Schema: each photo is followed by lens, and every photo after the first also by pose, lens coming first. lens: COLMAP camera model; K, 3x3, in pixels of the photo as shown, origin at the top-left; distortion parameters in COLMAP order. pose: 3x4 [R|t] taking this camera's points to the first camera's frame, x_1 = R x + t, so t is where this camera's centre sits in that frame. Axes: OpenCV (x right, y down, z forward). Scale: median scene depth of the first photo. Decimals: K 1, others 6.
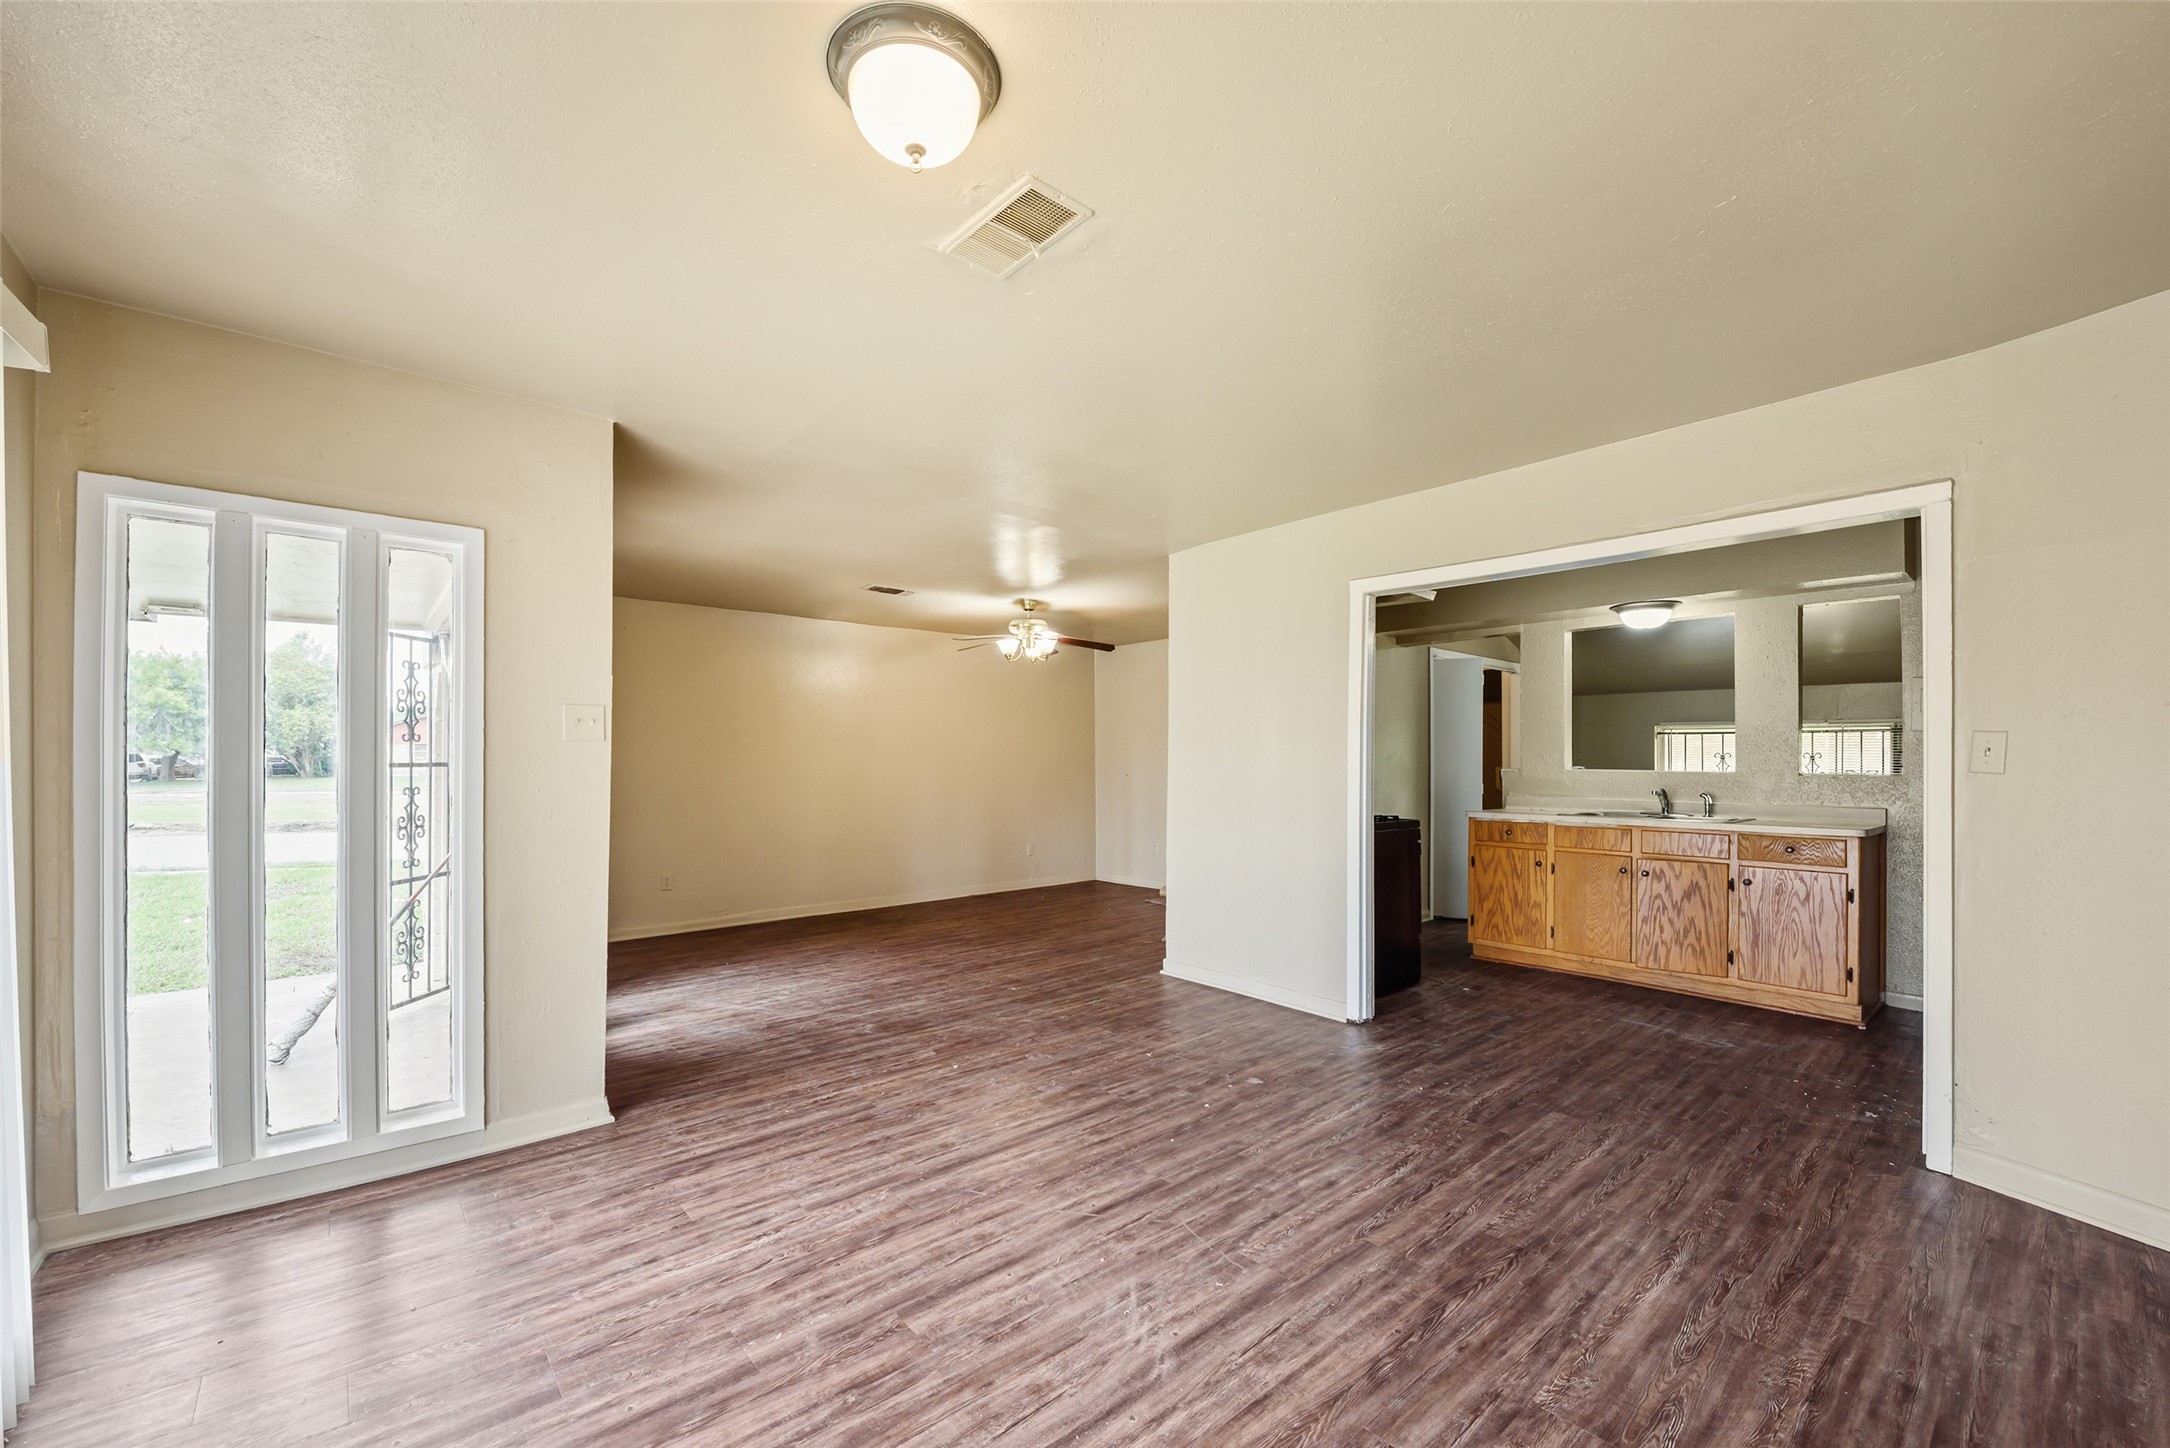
lens RADIAL K [[871.0, 0, 1084.0], [0, 871.0, 742.9], [0, 0, 1]] dist [0.001252, -0.004553]
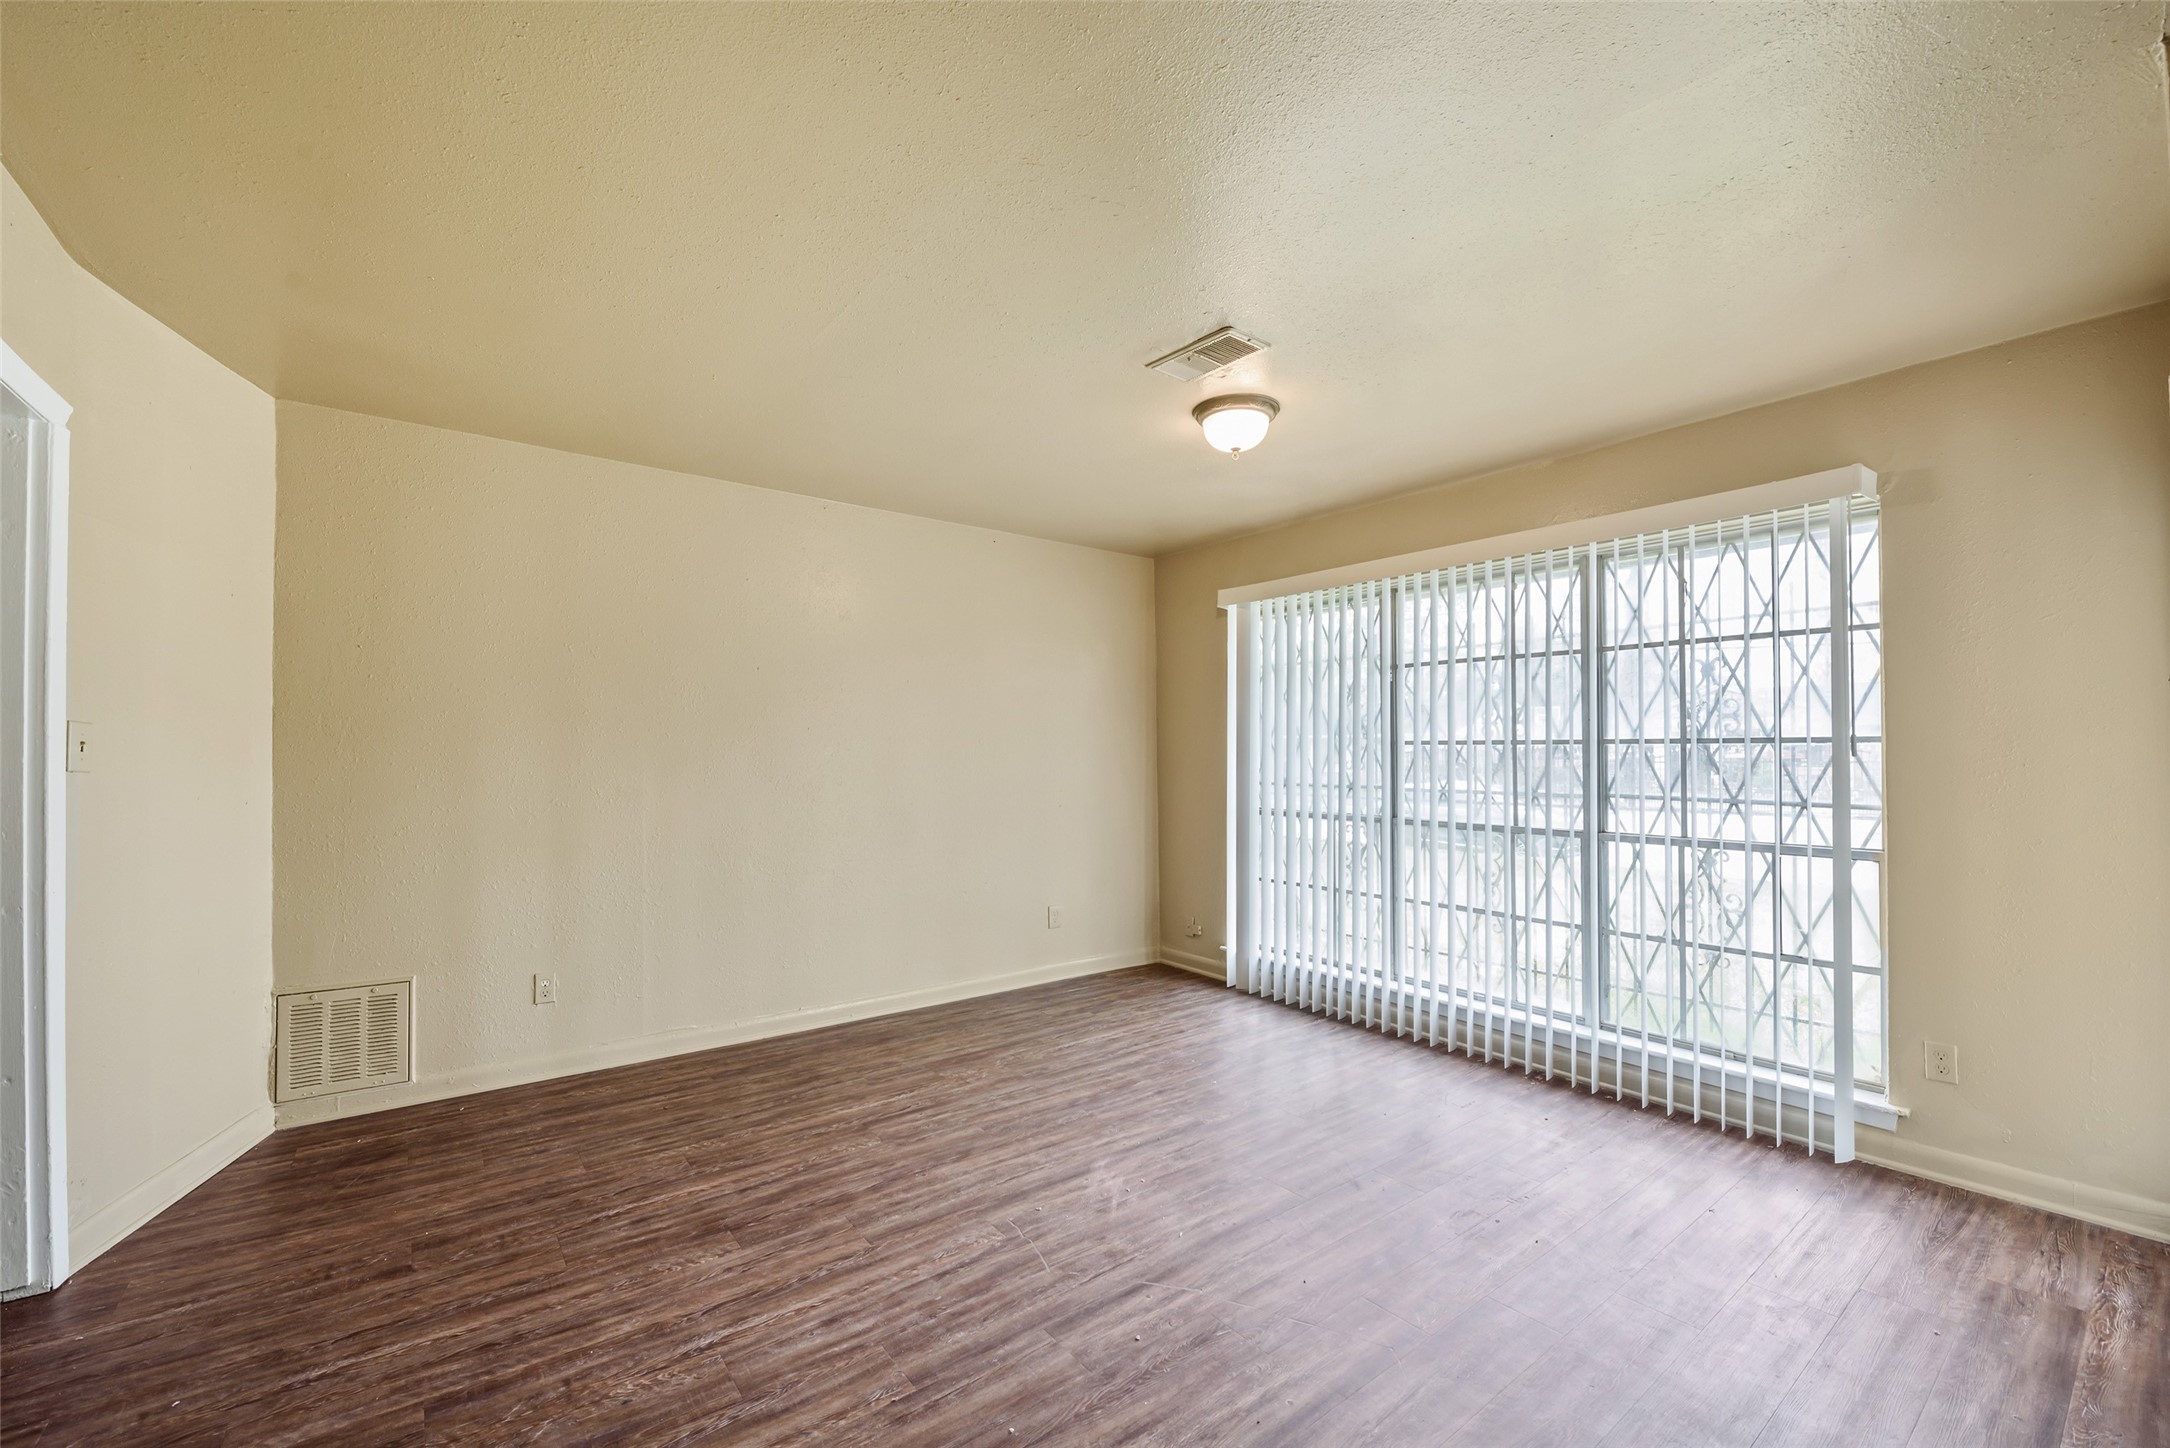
lens RADIAL K [[871.0, 0, 1084.0], [0, 871.0, 742.9], [0, 0, 1]] dist [0.001252, -0.004553]
pose [[-0.998226, -0.000821, 0.059527, 0.022927], [-0.002598, 0.999553, -0.029774, 0.030851], [-0.059475, -0.029876, -0.997783, 1.870389]]
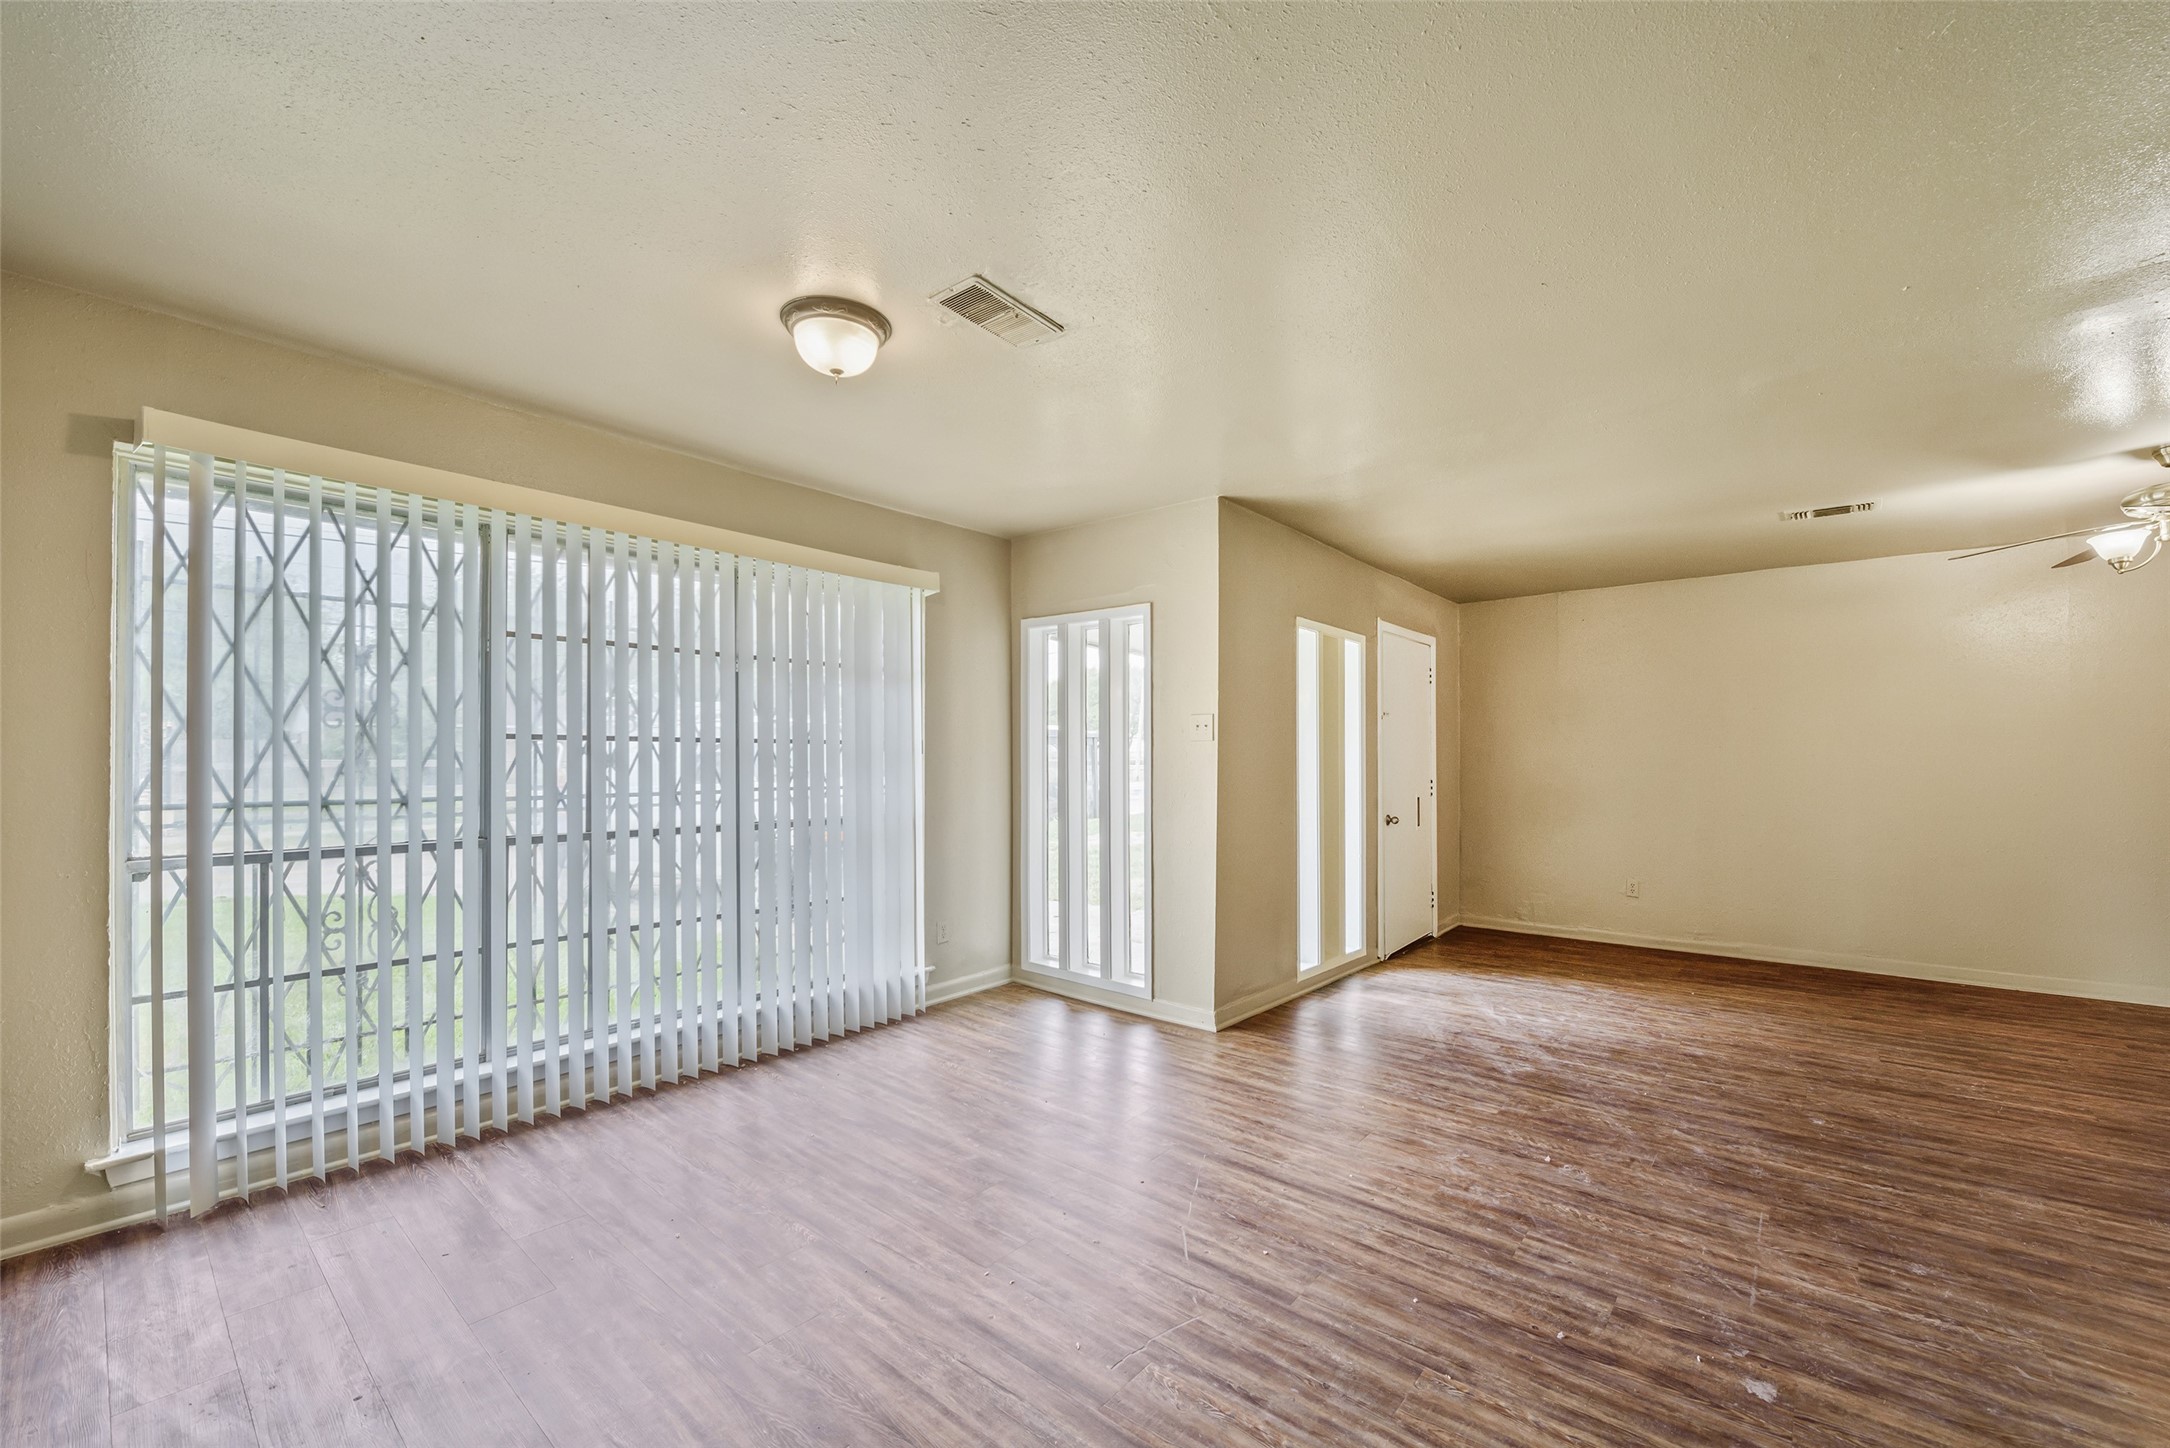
lens RADIAL K [[871.0, 0, 1084.0], [0, 871.0, 742.9], [0, 0, 1]] dist [0.001252, -0.004553]
pose [[0.150217, -0.013755, -0.988557, 0.896029], [0.017413, 0.999785, -0.011265, 0.015474], [0.988500, -0.015522, 0.150424, 0.759533]]
